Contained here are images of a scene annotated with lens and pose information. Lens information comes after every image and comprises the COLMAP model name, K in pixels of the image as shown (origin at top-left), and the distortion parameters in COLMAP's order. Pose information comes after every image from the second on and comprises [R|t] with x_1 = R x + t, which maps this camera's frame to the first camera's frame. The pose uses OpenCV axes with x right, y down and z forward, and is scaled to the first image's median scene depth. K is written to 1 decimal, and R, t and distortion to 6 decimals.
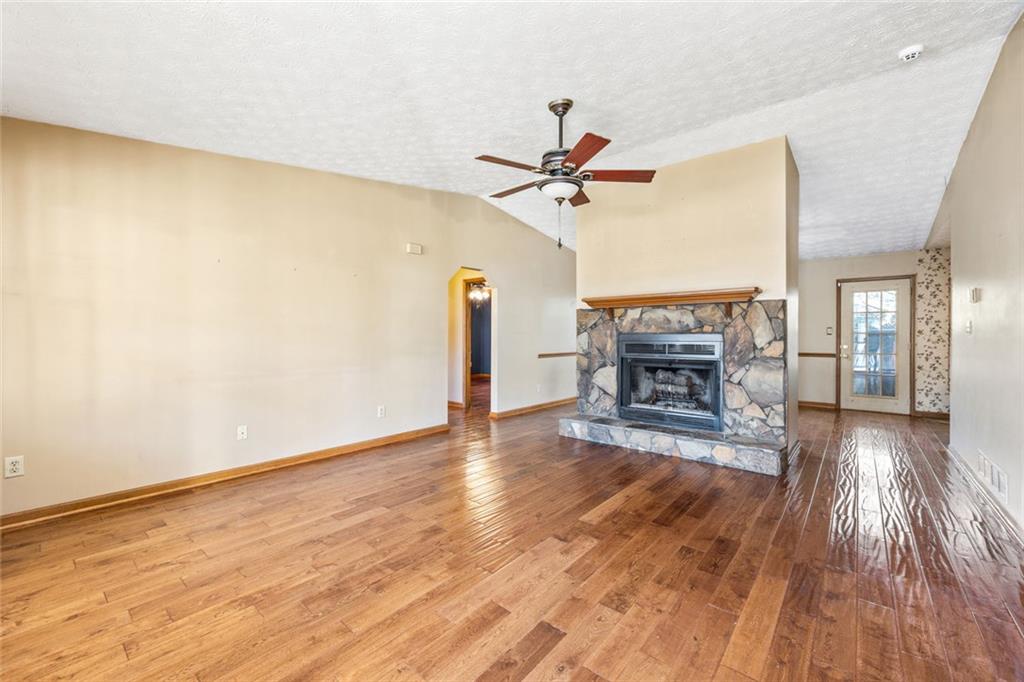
lens RADIAL K [[415.3, 0, 514.2], [0, 415.3, 339.0], [0, 0, 1]] dist [-0.011599, -0.000067]
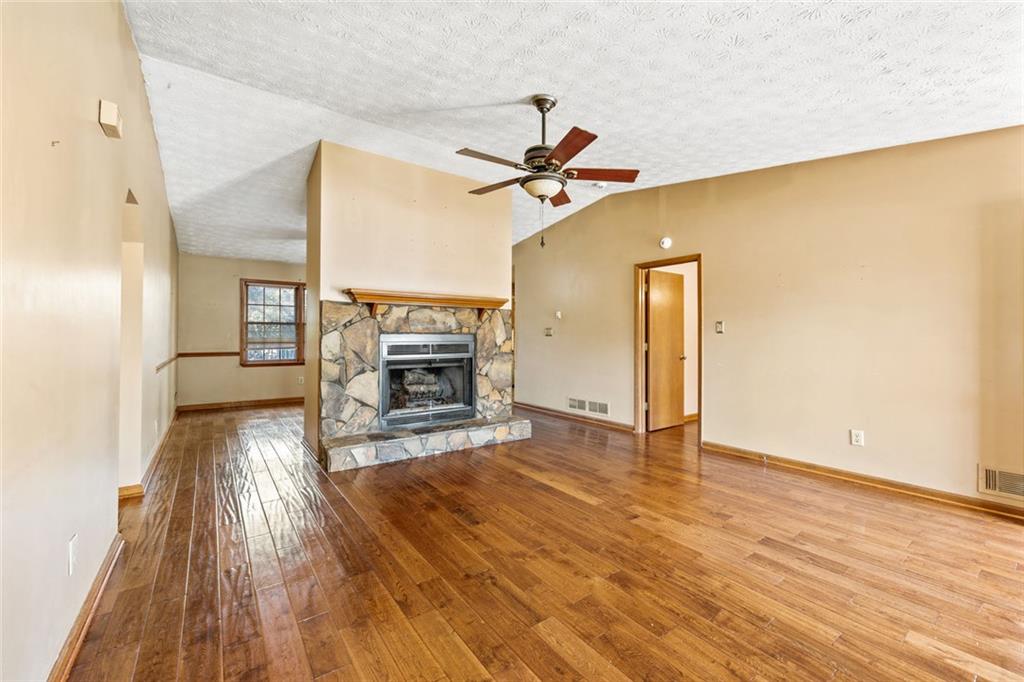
lens RADIAL K [[415.3, 0, 514.2], [0, 415.3, 339.0], [0, 0, 1]] dist [-0.011599, -0.000067]
pose [[0.241383, -0.006002, 0.970411, -0.636243], [0.004162, 0.999978, 0.005150, -0.005785], [-0.970421, 0.002795, 0.241403, 0.628565]]
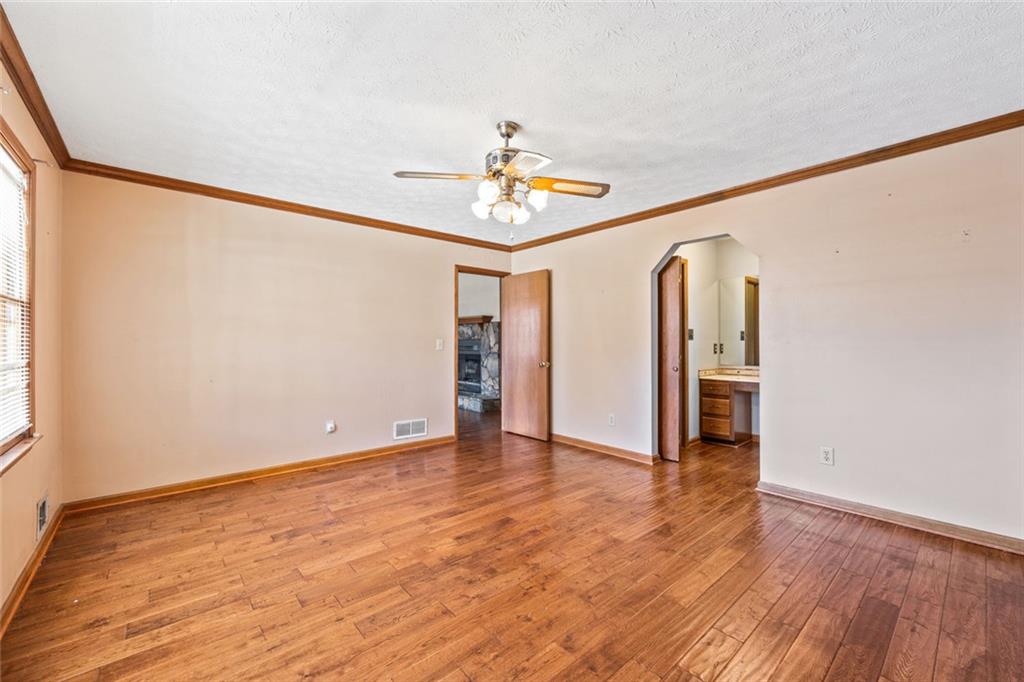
lens RADIAL K [[415.3, 0, 514.2], [0, 415.3, 339.0], [0, 0, 1]] dist [-0.011599, -0.000067]
pose [[0.987866, -0.002334, -0.155292, 0.965683], [0.000804, 0.999951, -0.009915, 0.002212], [0.155307, 0.009670, 0.987819, -0.816406]]
